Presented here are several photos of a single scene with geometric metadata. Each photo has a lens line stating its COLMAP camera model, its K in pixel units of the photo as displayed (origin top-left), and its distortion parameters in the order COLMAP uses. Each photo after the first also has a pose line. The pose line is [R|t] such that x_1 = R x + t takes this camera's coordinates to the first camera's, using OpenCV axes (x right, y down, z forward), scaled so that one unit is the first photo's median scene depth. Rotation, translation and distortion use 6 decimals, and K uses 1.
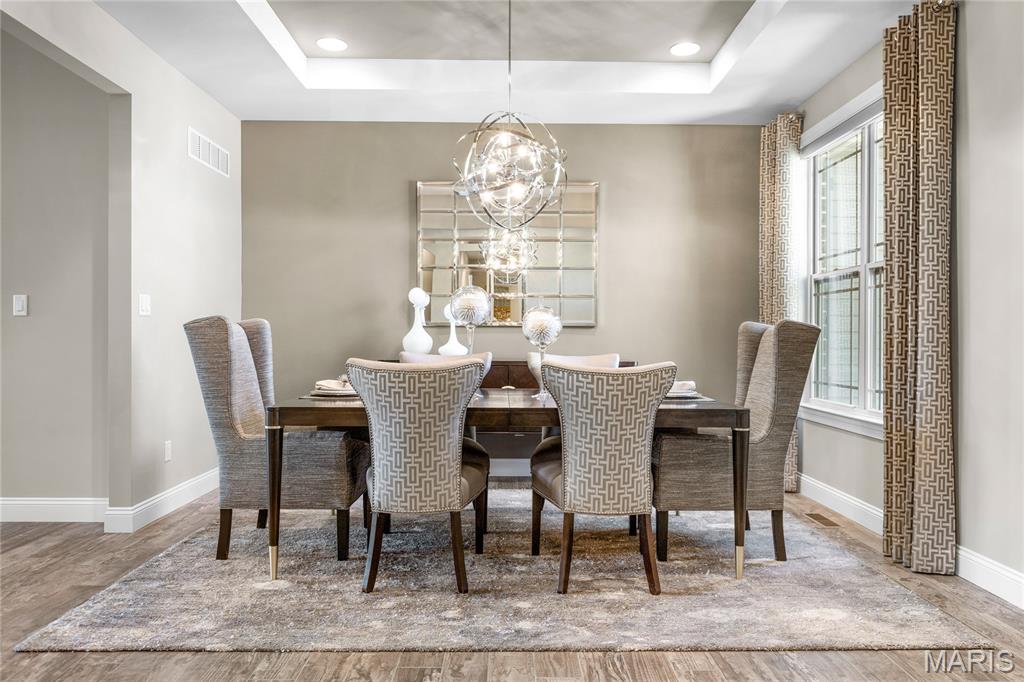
lens RADIAL K [[700.3, 0, 512.0], [0, 700.3, 341.0], [0, 0, 1]] dist [0.002650, 0.001159]
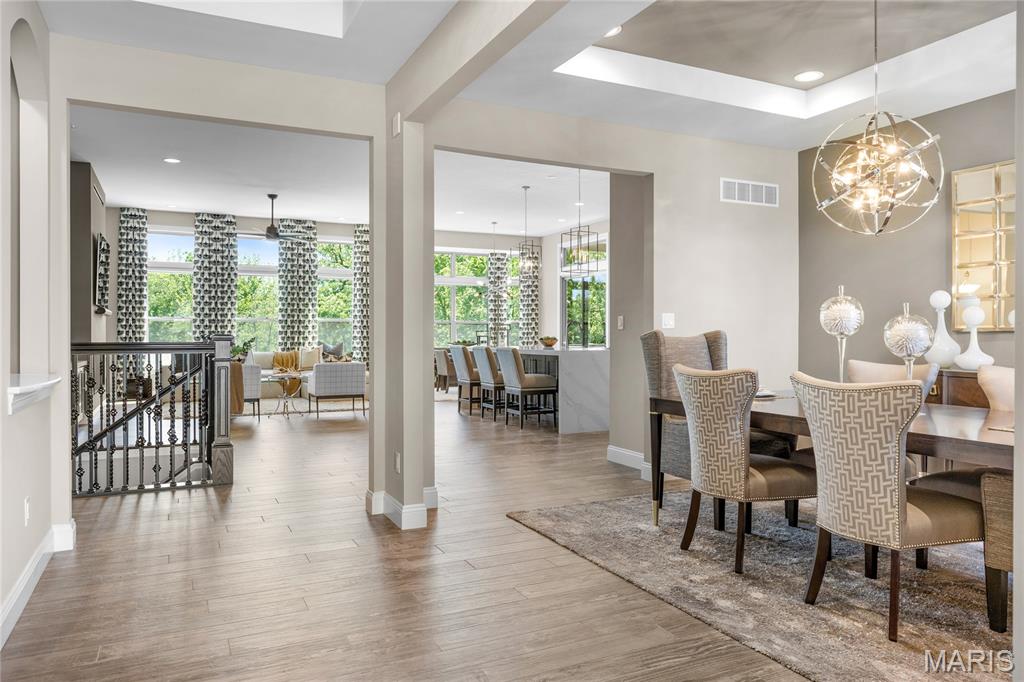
lens RADIAL K [[701.4, 0, 512.7], [0, 701.4, 331.5], [0, 0, 1]] dist [-0.001316, -0.003546]
pose [[0.426265, -0.007158, -0.904570, 0.800186], [-0.003242, 0.999950, -0.009441, -0.021135], [0.904592, 0.006957, 0.426221, 0.177714]]
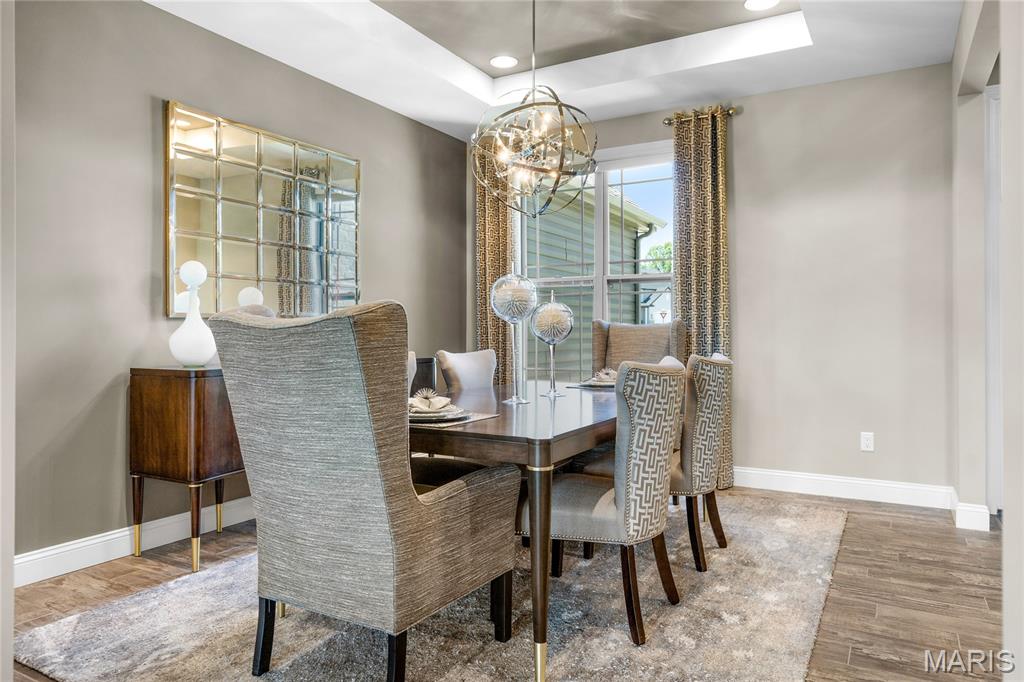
lens RADIAL K [[680.0, 0, 515.8], [0, 680.0, 329.0], [0, 0, 1]] dist [0.002951, 0.001038]
pose [[0.503638, -0.004356, 0.863904, -0.964164], [0.011090, 0.999937, -0.001423, -0.013178], [-0.863844, 0.010298, 0.503654, 0.710362]]
